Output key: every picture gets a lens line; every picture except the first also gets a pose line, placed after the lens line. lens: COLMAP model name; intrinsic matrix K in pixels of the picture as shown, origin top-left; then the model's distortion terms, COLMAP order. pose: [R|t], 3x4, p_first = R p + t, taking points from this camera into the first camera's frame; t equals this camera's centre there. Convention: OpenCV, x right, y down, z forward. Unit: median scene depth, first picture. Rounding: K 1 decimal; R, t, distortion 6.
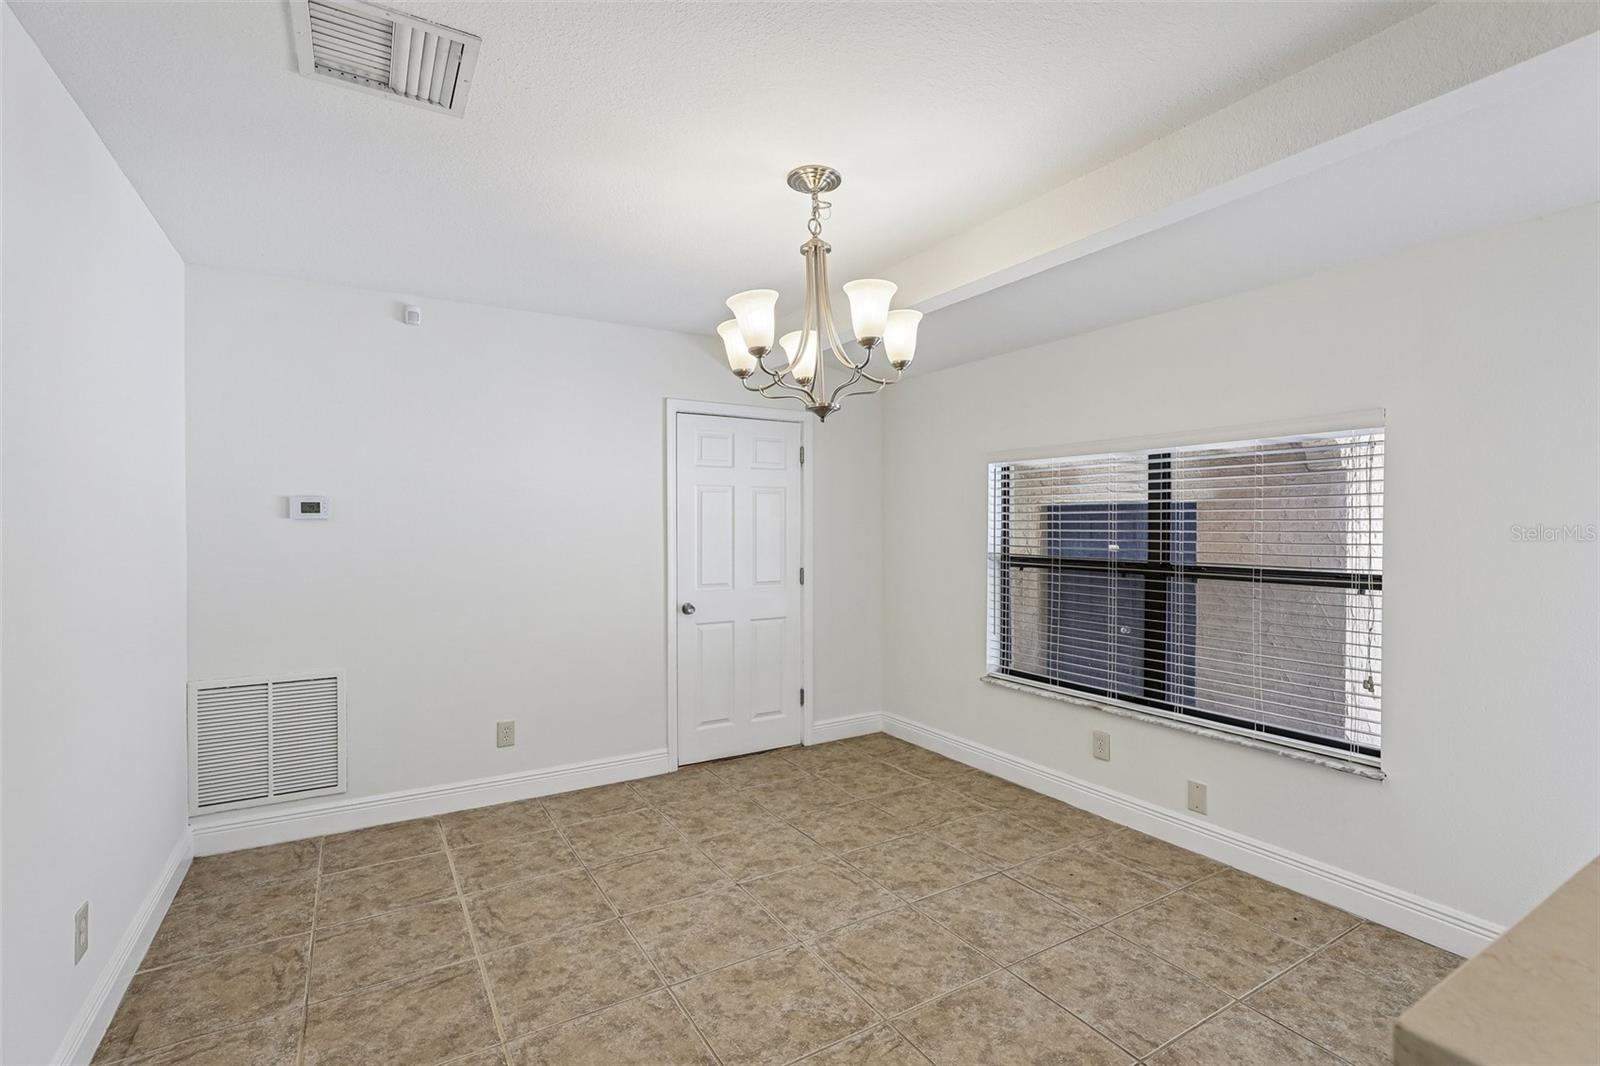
lens RADIAL K [[735.1, 0, 800.0], [0, 735.1, 533.0], [0, 0, 1]] dist [-0.002776, 0.000623]
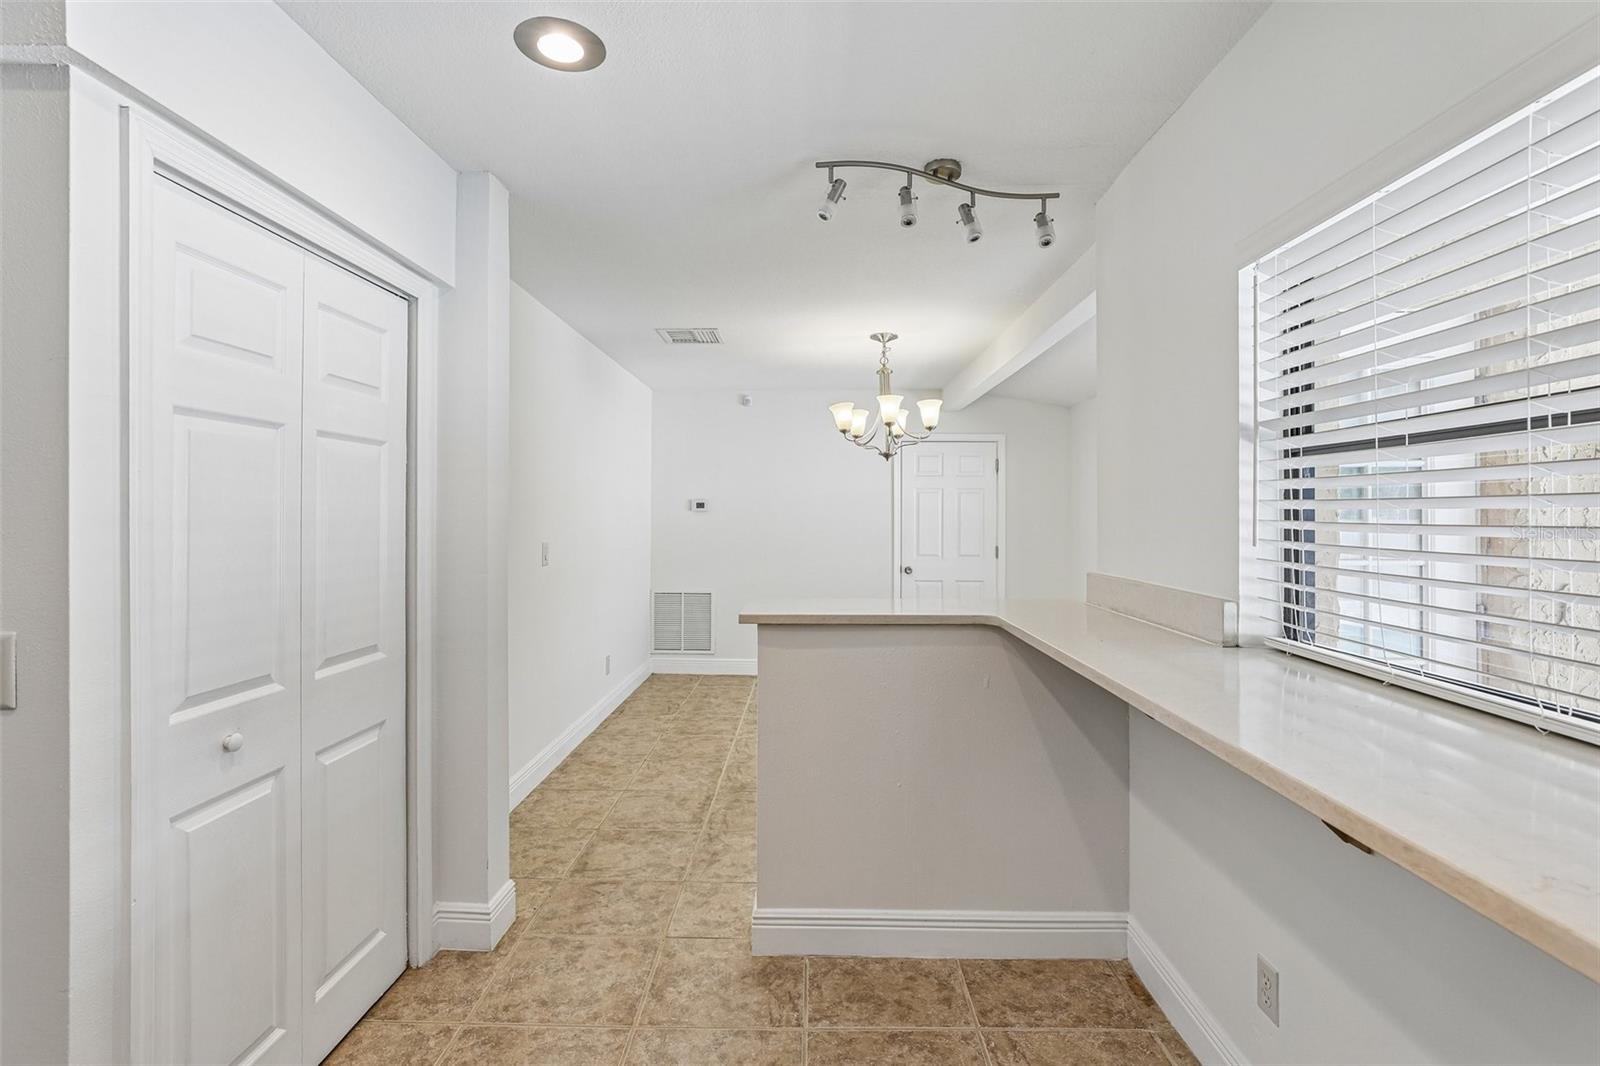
lens RADIAL K [[744.2, 0, 798.5], [0, 744.2, 523.2], [0, 0, 1]] dist [-0.018485, 0.010147]
pose [[0.849773, 0.008265, -0.527084, 0.634665], [-0.008417, 0.999962, 0.002110, 0.006761], [0.527081, 0.002643, 0.849811, -0.574898]]
